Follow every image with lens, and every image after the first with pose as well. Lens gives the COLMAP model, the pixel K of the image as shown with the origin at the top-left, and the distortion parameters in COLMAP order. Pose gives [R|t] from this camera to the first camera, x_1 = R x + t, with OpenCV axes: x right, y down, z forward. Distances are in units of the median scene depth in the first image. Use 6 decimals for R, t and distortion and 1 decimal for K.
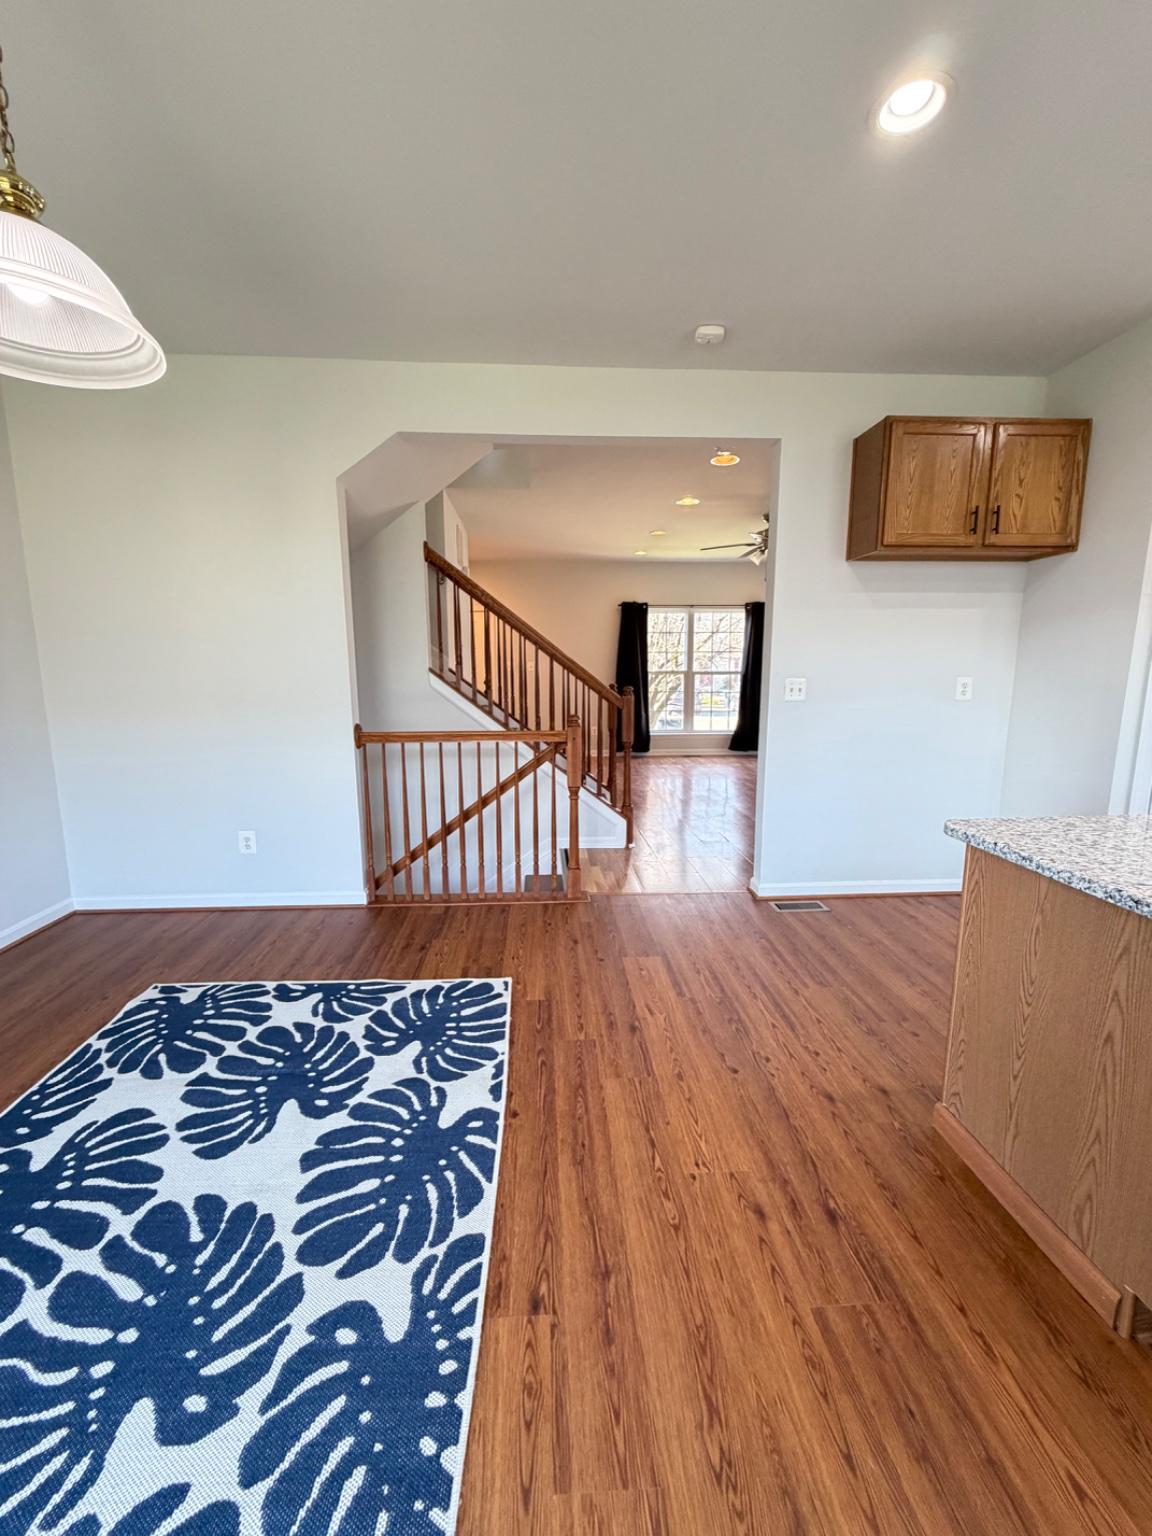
lens RADIAL K [[614.4, 0, 574.8], [0, 614.4, 763.3], [0, 0, 1]] dist [-0.000253, 0.000269]
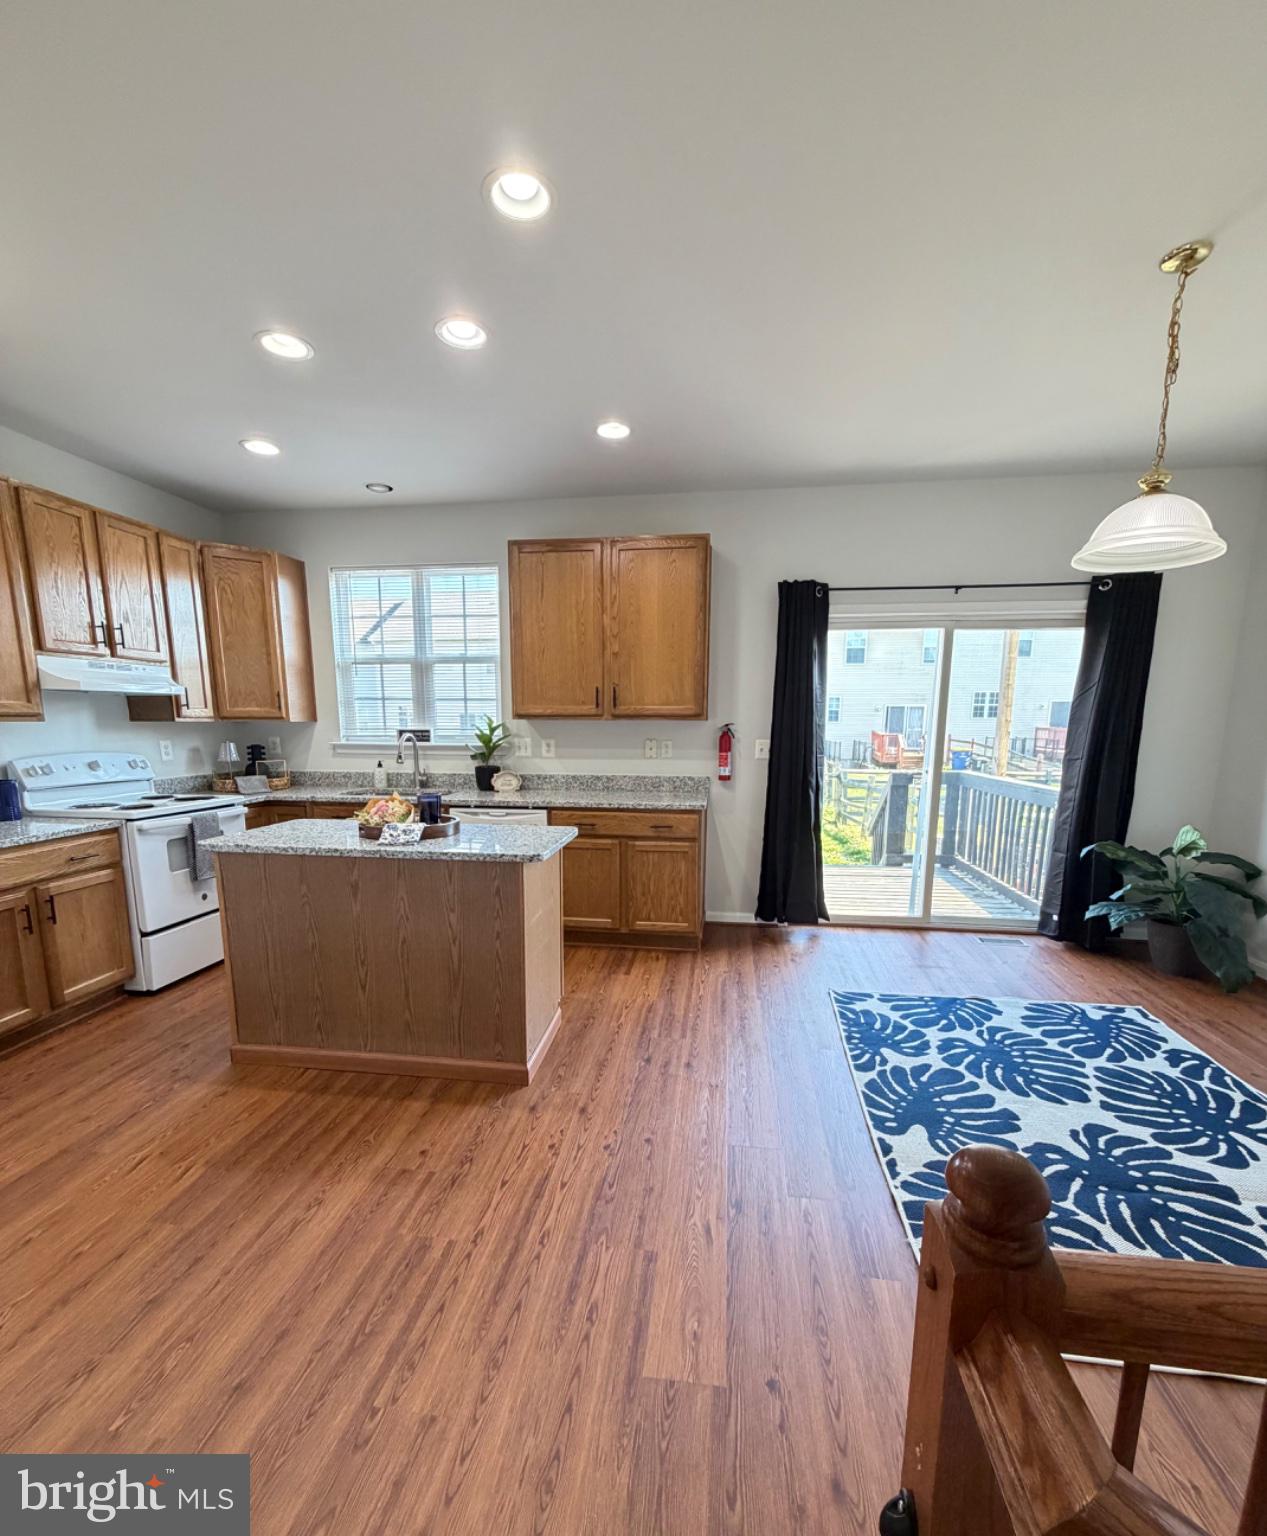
lens RADIAL K [[675.9, 0, 633.2], [0, 675.9, 841.9], [0, 0, 1]] dist [-0.000164, -0.000062]
pose [[-0.980745, -0.037071, 0.191742, 0.097243], [0.027412, 0.945967, 0.323103, -0.364229], [-0.193359, 0.322137, -0.926736, 2.085236]]
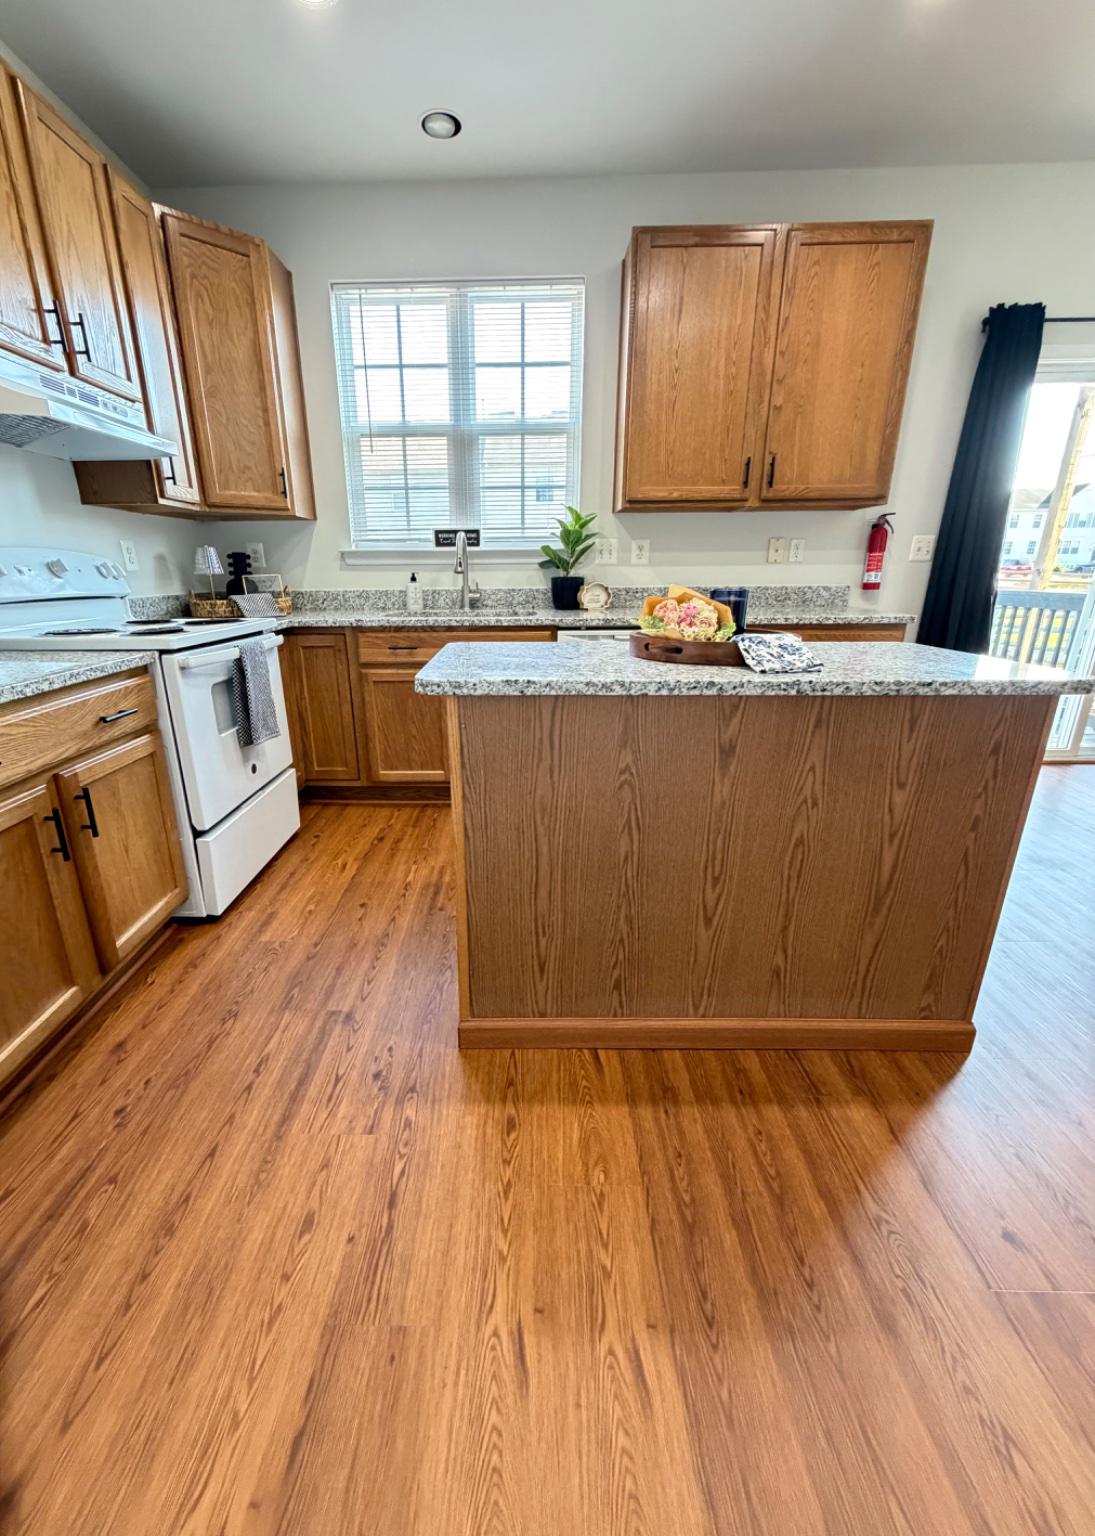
lens RADIAL K [[621.0, 0, 514.4], [0, 621.0, 771.3], [0, 0, 1]] dist [0.000381, -0.000073]
pose [[-0.996594, -0.017060, 0.080684, 1.109964], [0.021555, 0.890470, 0.454532, -0.145527], [-0.079601, 0.454723, -0.887069, 1.586036]]
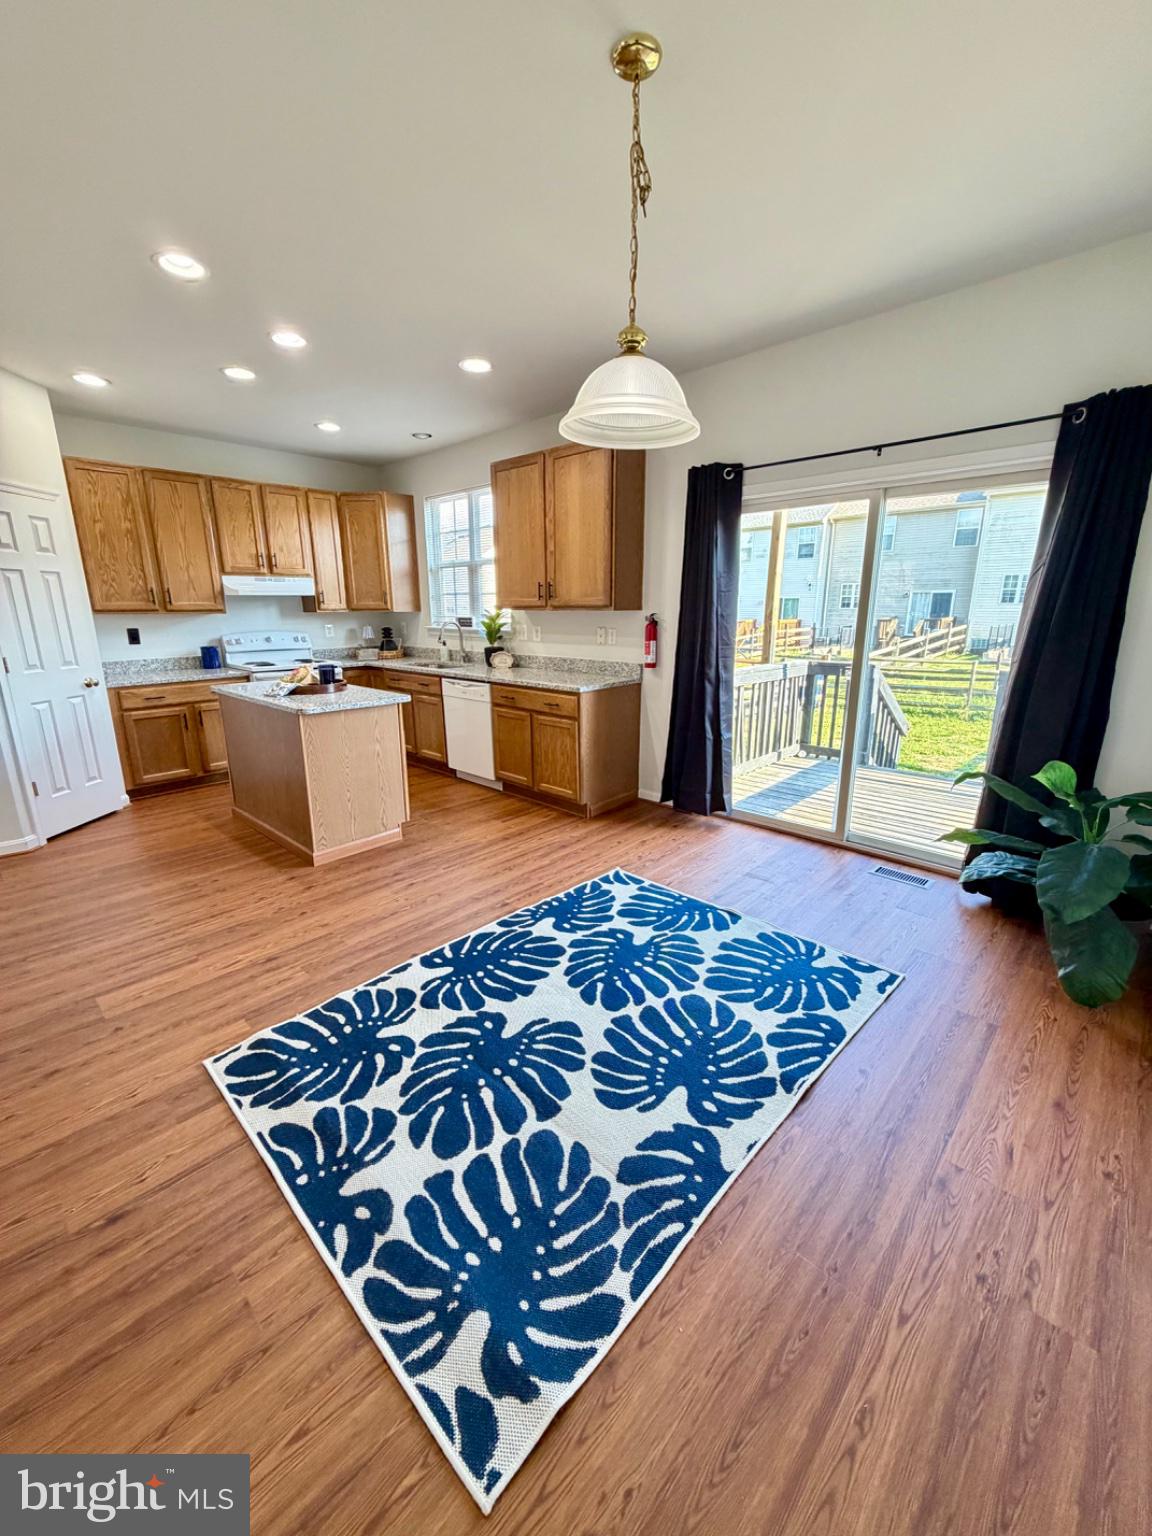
lens RADIAL K [[614.4, 0, 574.8], [0, 614.4, 763.3], [0, 0, 1]] dist [-0.000253, 0.000269]
pose [[-0.683868, -0.178077, 0.707540, -1.272890], [0.118738, 0.929665, 0.348747, -0.290173], [-0.719879, 0.322509, -0.614624, 1.459526]]
